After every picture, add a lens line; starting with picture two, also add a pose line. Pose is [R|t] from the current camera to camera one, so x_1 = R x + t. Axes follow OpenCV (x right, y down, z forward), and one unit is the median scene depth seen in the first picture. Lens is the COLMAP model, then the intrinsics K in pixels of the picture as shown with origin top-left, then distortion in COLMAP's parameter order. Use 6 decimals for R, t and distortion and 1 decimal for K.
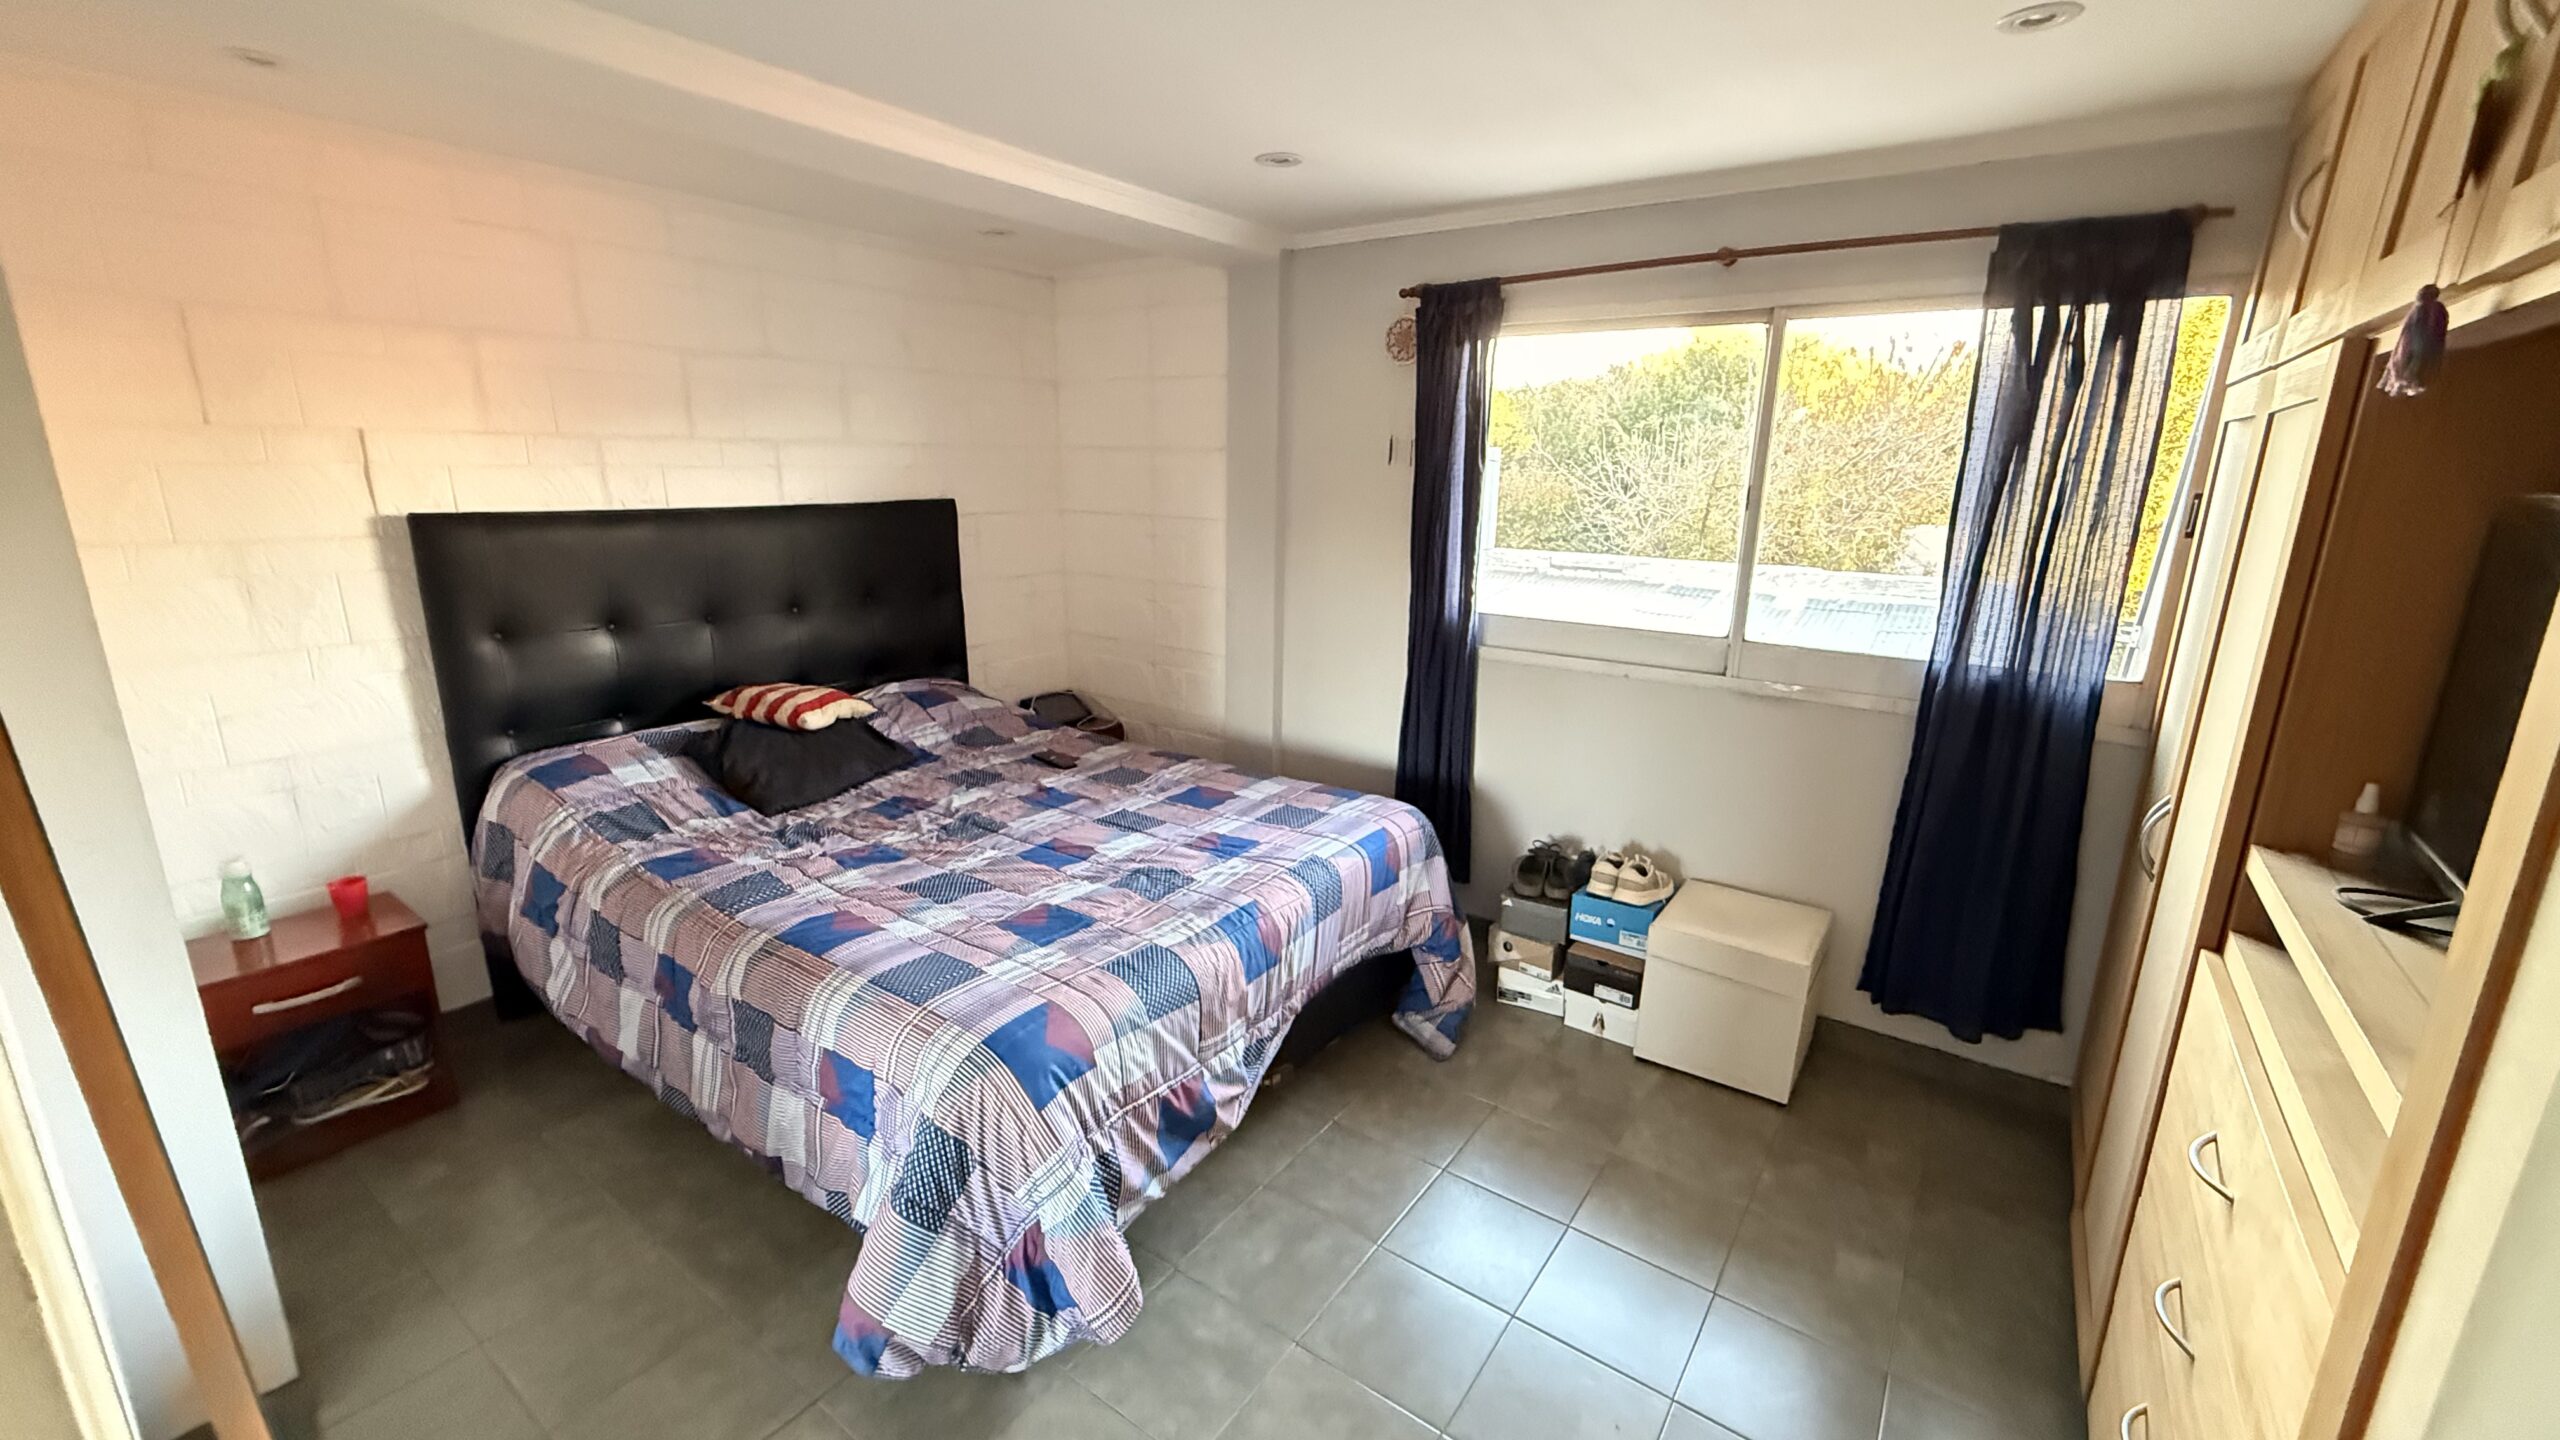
lens RADIAL K [[1015.3, 0, 1273.3], [0, 1015.3, 719.0], [0, 0, 1]] dist [-0.001077, 0.000254]
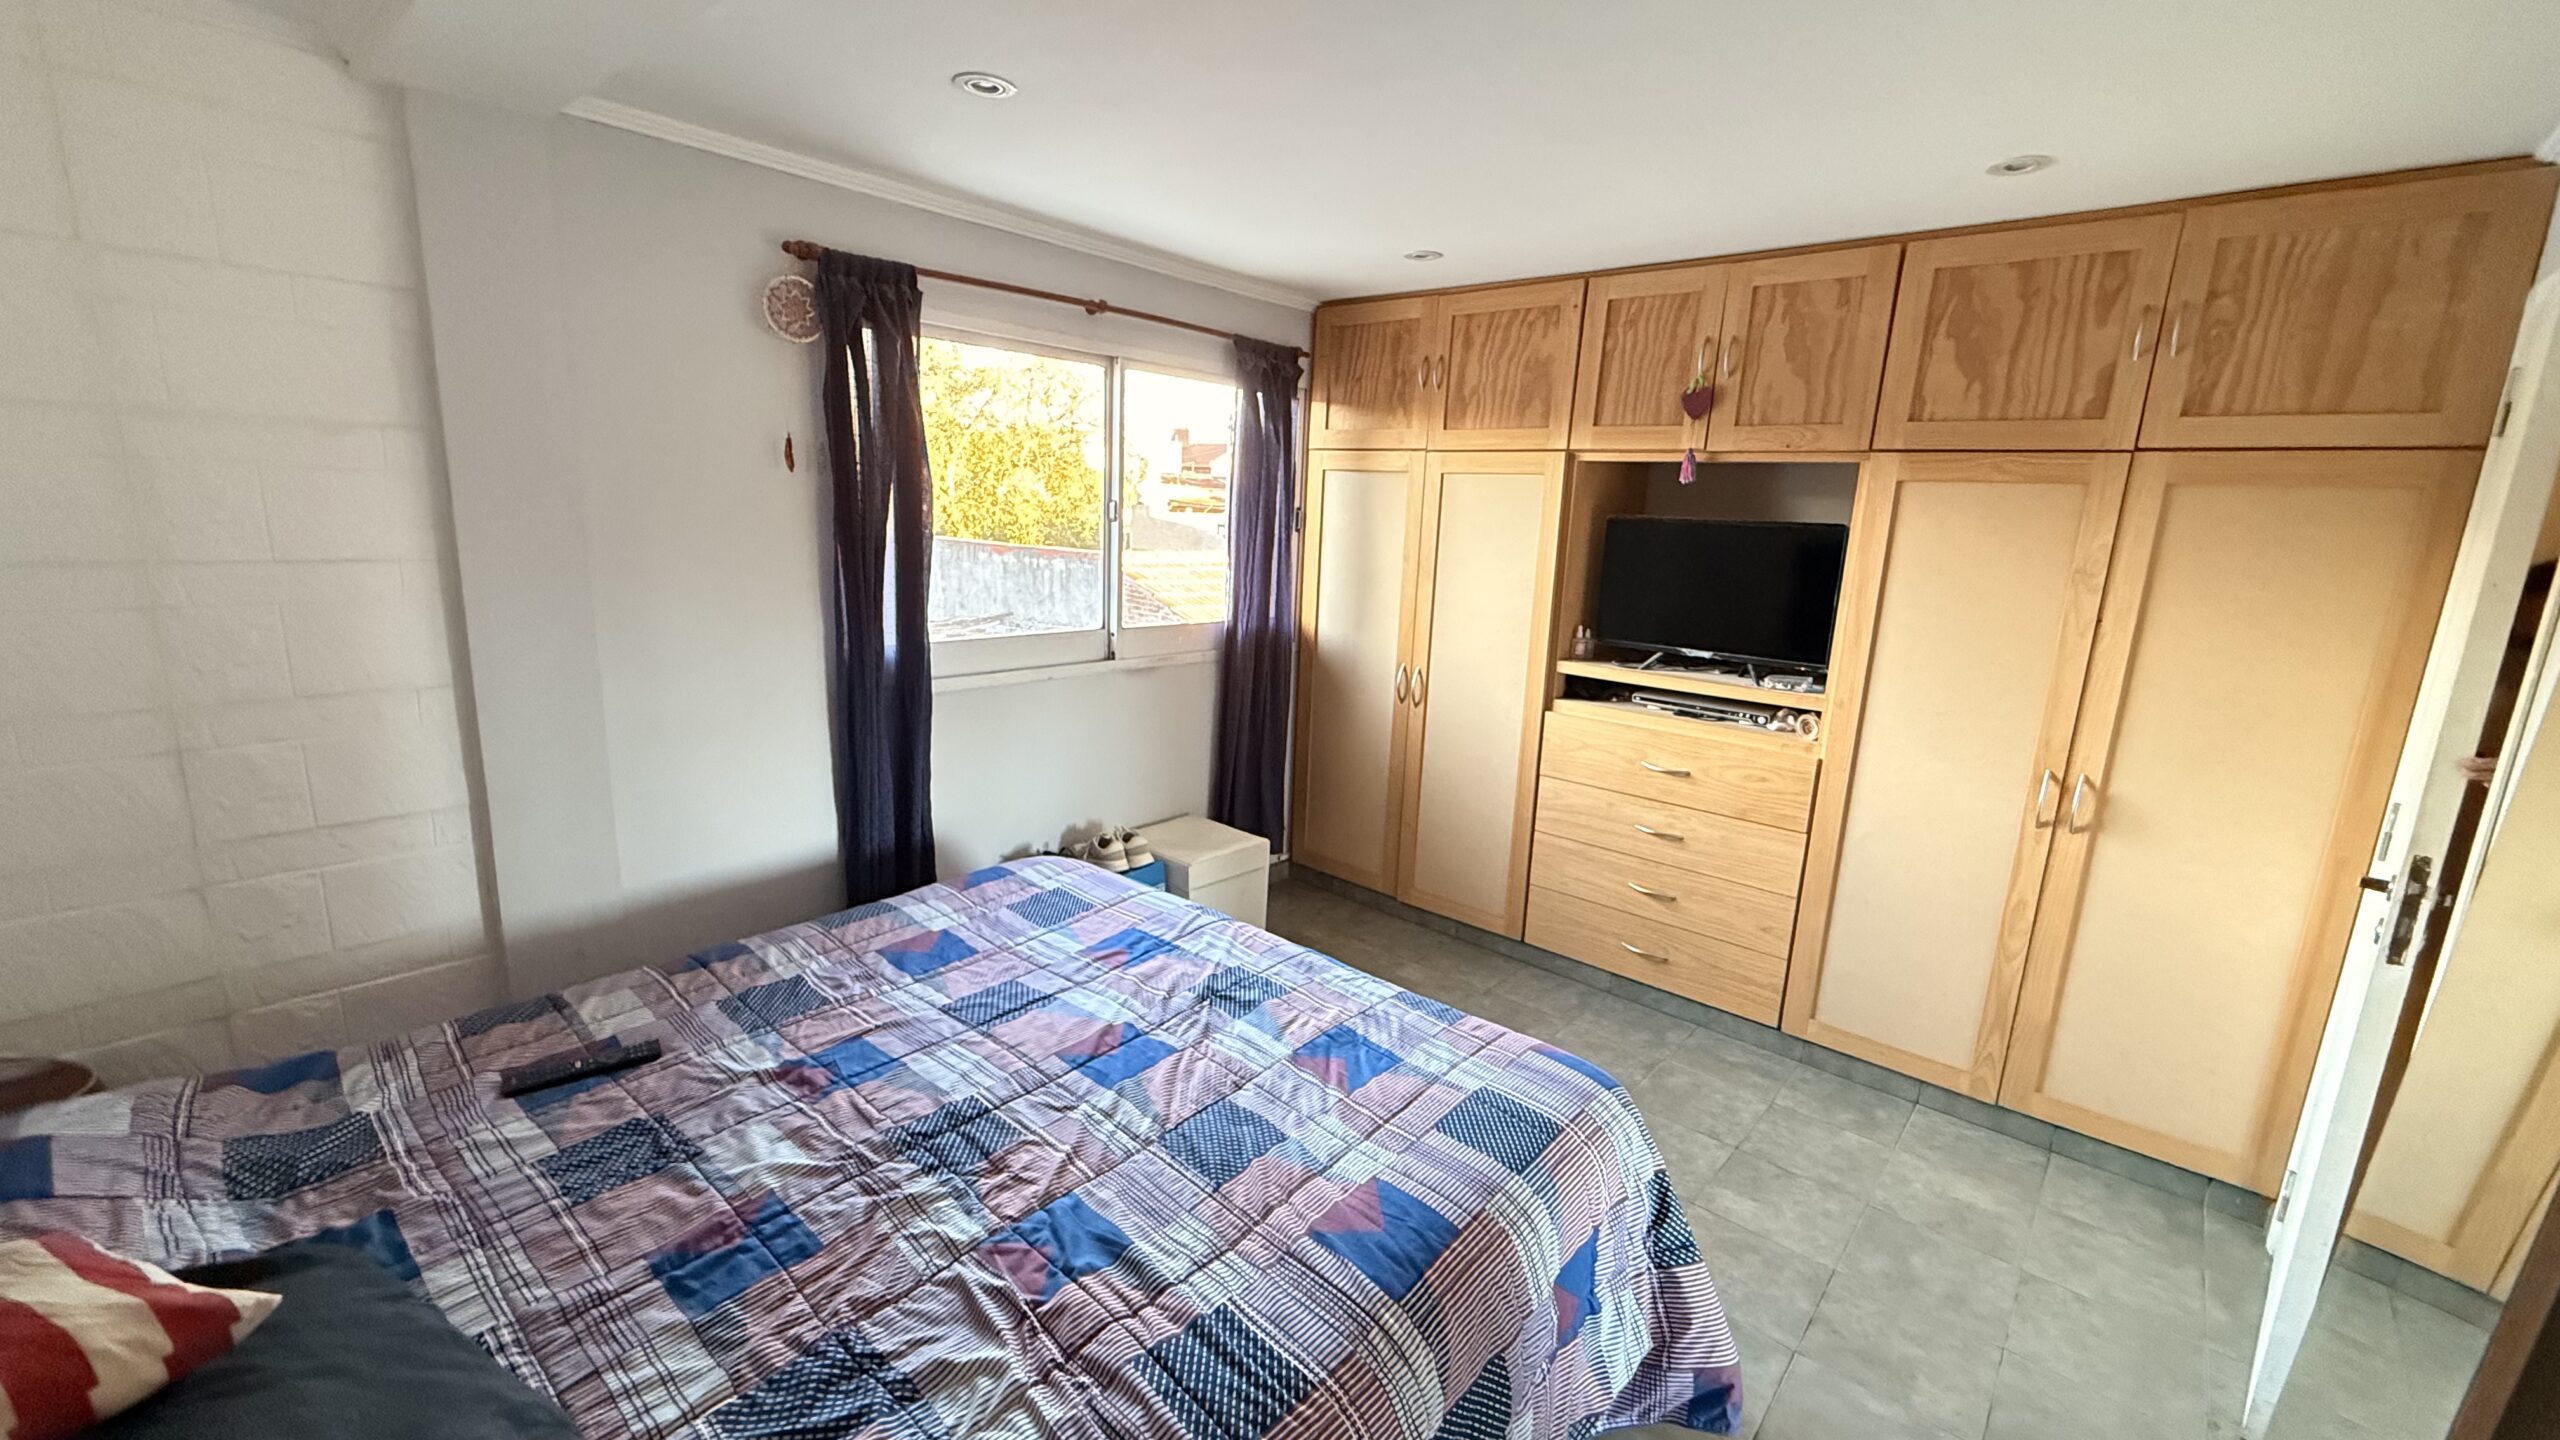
lens RADIAL K [[998.1, 0, 1276.7], [0, 998.1, 724.6], [0, 0, 1]] dist [0.000252, 0.000107]
pose [[0.108674, -0.224773, 0.968332, -0.728153], [0.210626, 0.957191, 0.198549, -0.171844], [-0.971507, 0.182379, 0.151365, 0.683335]]
